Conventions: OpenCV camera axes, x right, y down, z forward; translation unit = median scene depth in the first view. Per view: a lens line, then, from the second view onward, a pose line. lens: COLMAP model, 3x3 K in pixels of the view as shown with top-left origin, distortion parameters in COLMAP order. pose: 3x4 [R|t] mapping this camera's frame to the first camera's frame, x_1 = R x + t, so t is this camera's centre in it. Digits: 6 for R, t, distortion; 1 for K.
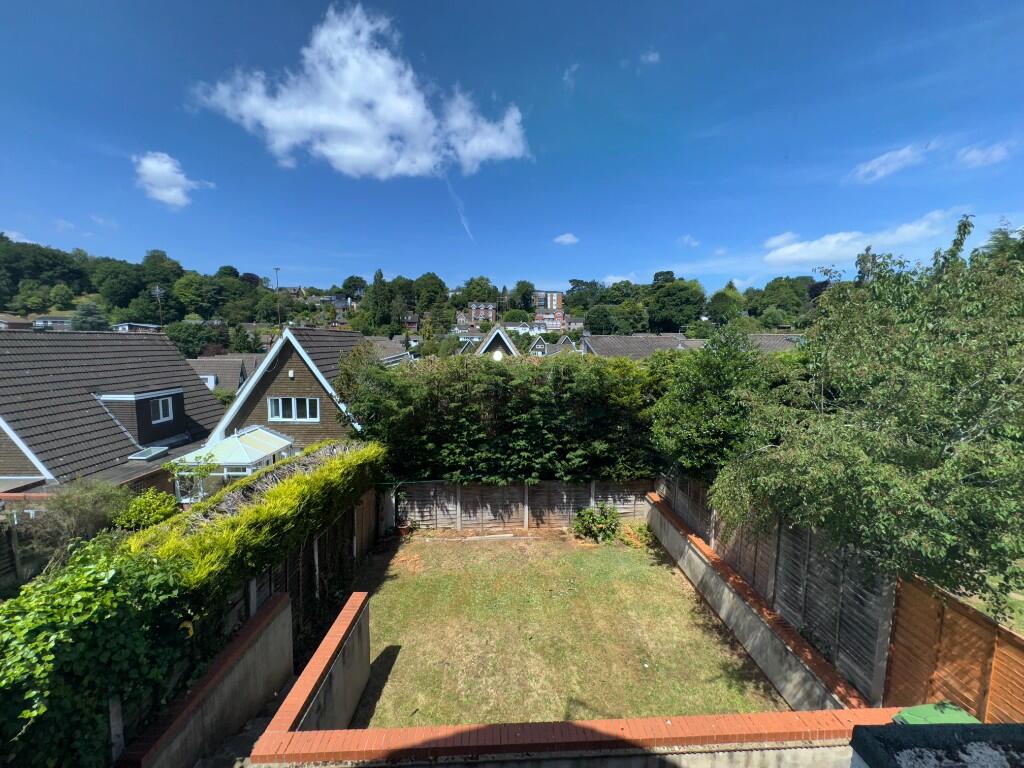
lens RADIAL K [[408.3, 0, 510.3], [0, 408.3, 380.2], [0, 0, 1]] dist [-0.000609, 0.000371]
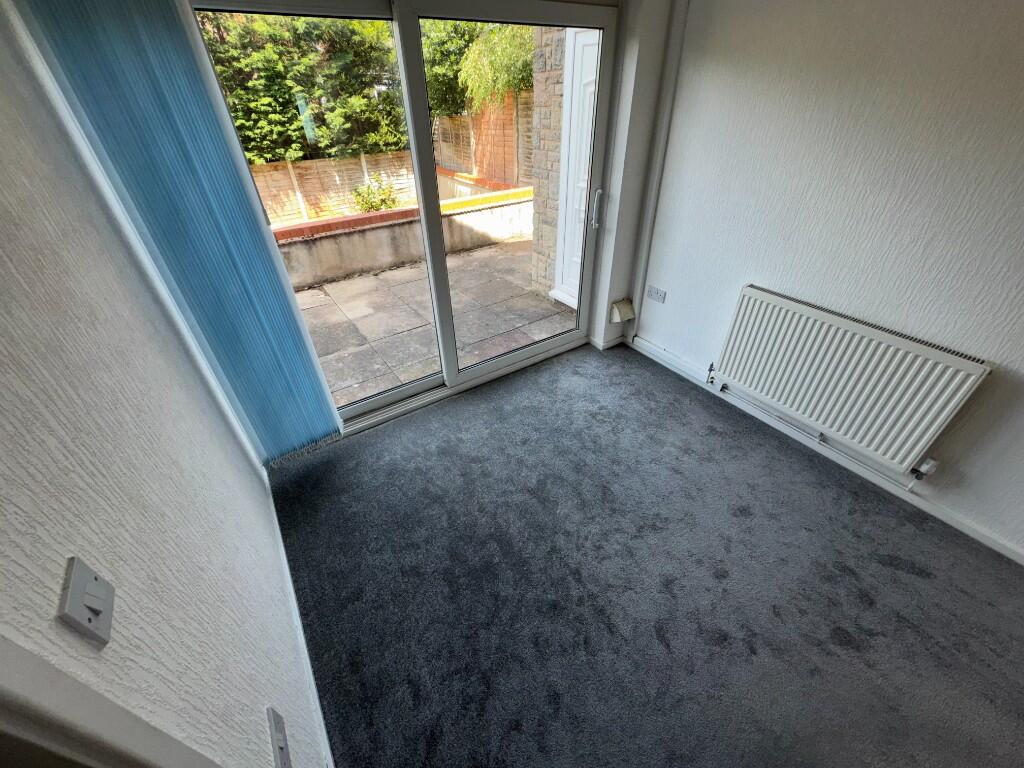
lens RADIAL K [[408.3, 0, 509.6], [0, 408.3, 384.3], [0, 0, 1]] dist [-0.000609, 0.000371]
pose [[0.851500, -0.330184, 0.407341, -0.075868], [0.083255, 0.852120, 0.516681, 0.242119], [-0.517703, -0.406041, 0.753070, -0.142456]]
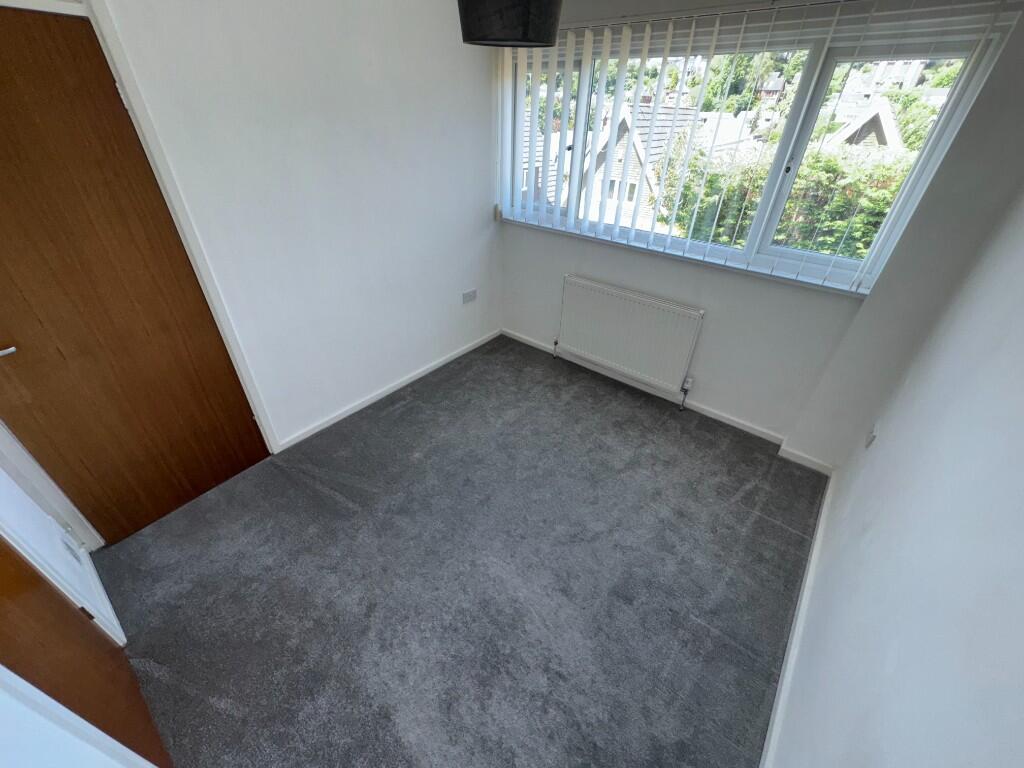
lens RADIAL K [[408.3, 0, 511.8], [0, 408.3, 382.9], [0, 0, 1]] dist [-0.000609, 0.000371]
pose [[0.754444, 0.370366, -0.541888, 0.098413], [-0.078498, 0.870578, 0.485728, 0.010930], [0.651653, -0.323917, 0.685876, -0.215123]]
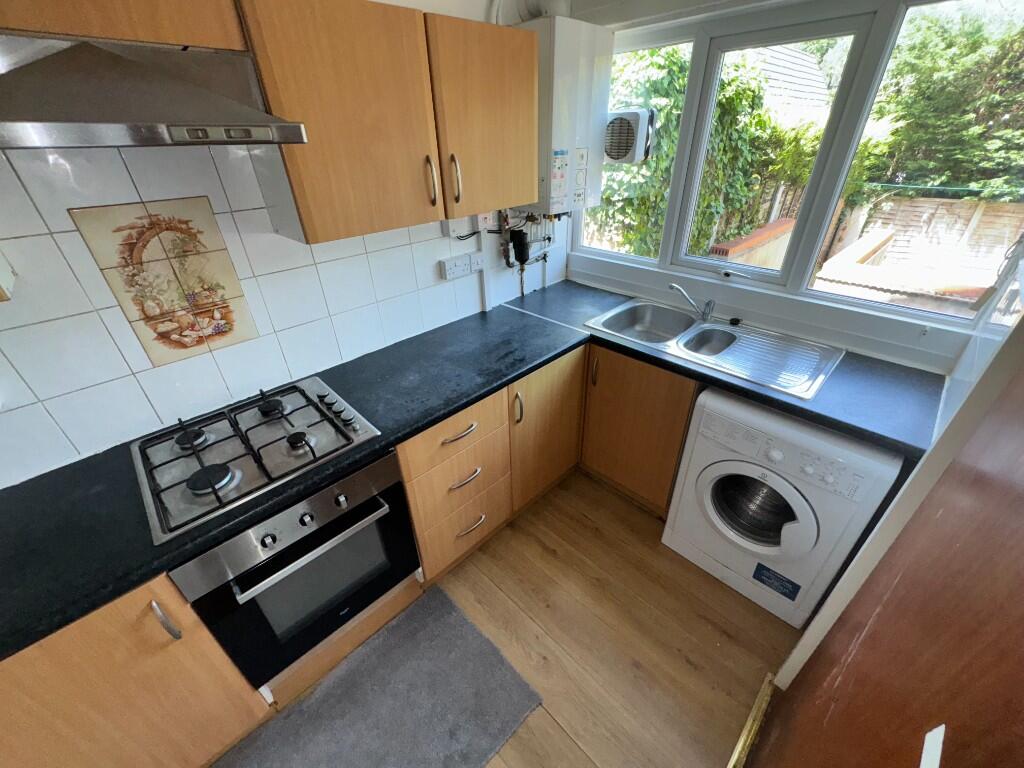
lens RADIAL K [[408.3, 0, 511.6], [0, 408.3, 379.4], [0, 0, 1]] dist [-0.000609, 0.000371]
pose [[0.686429, 0.358685, -0.632583, -0.131750], [-0.046951, 0.889937, 0.453661, 0.240177], [0.725680, -0.281706, 0.627719, -0.141909]]
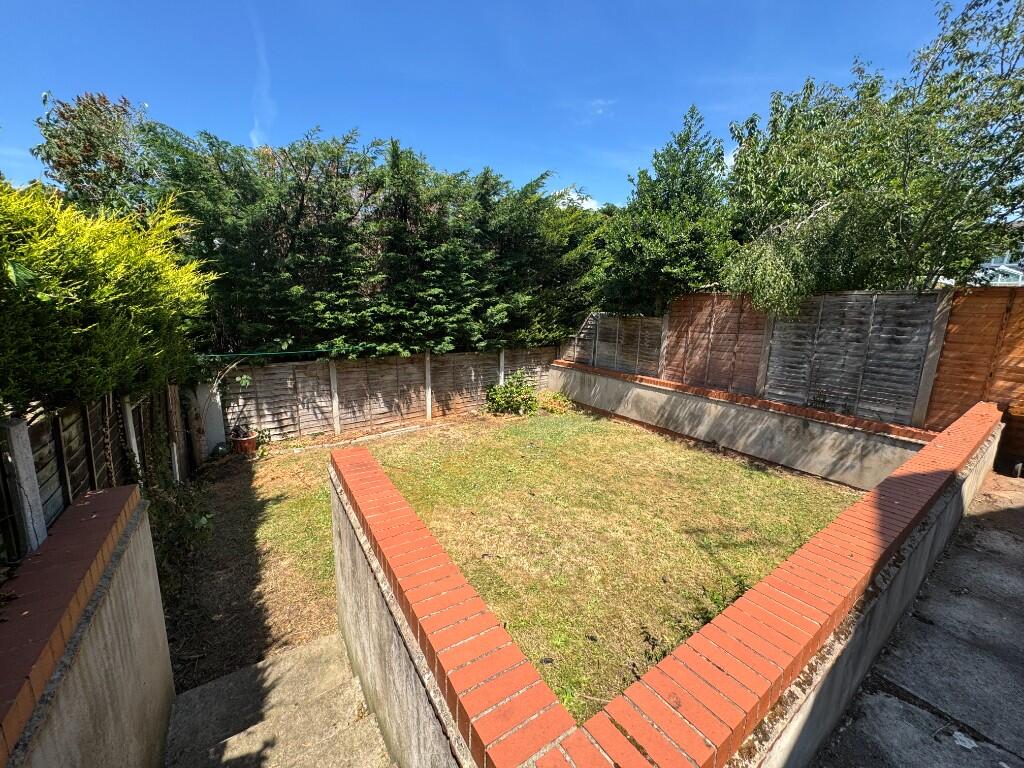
lens RADIAL K [[408.3, 0, 506.5], [0, 408.3, 385.2], [0, 0, 1]] dist [-0.000609, 0.000371]
pose [[0.844563, -0.098854, 0.526252, -0.242257], [0.038872, 0.991537, 0.123872, 0.216954], [-0.534044, -0.084161, 0.841257, 0.290285]]
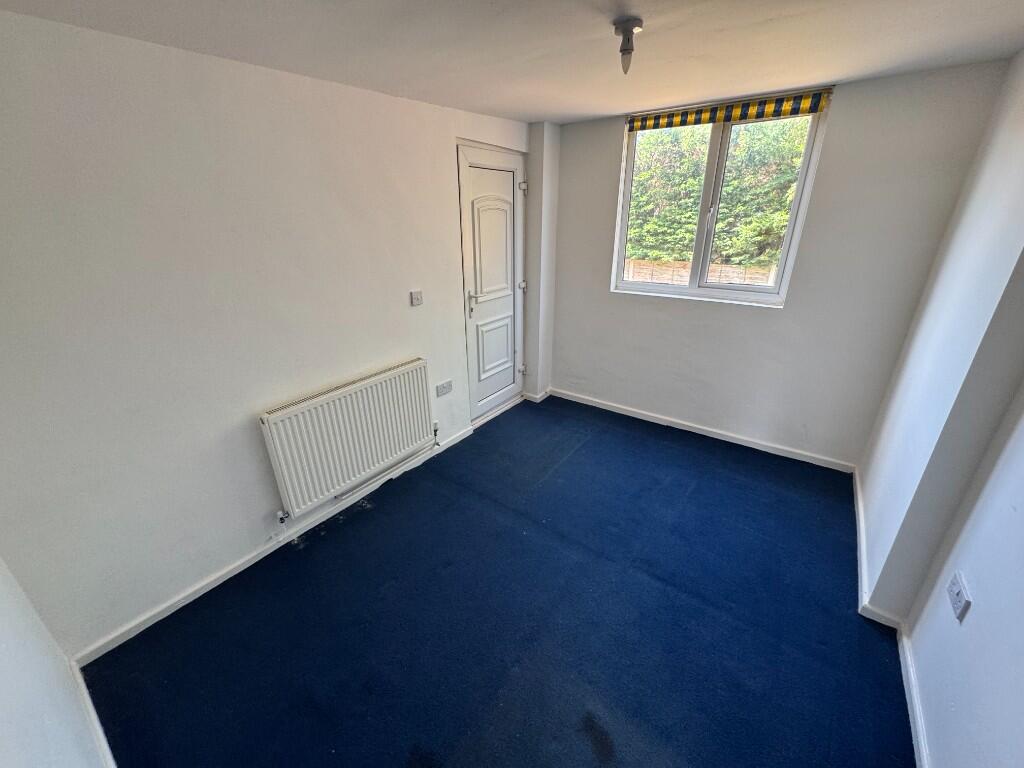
lens RADIAL K [[408.3, 0, 512.5], [0, 408.3, 383.9], [0, 0, 1]] dist [-0.000609, 0.000371]
pose [[0.789240, 0.221696, -0.572670, 0.331621], [-0.043873, 0.950532, 0.307512, 0.242594], [0.612516, -0.217576, 0.759924, -0.122733]]
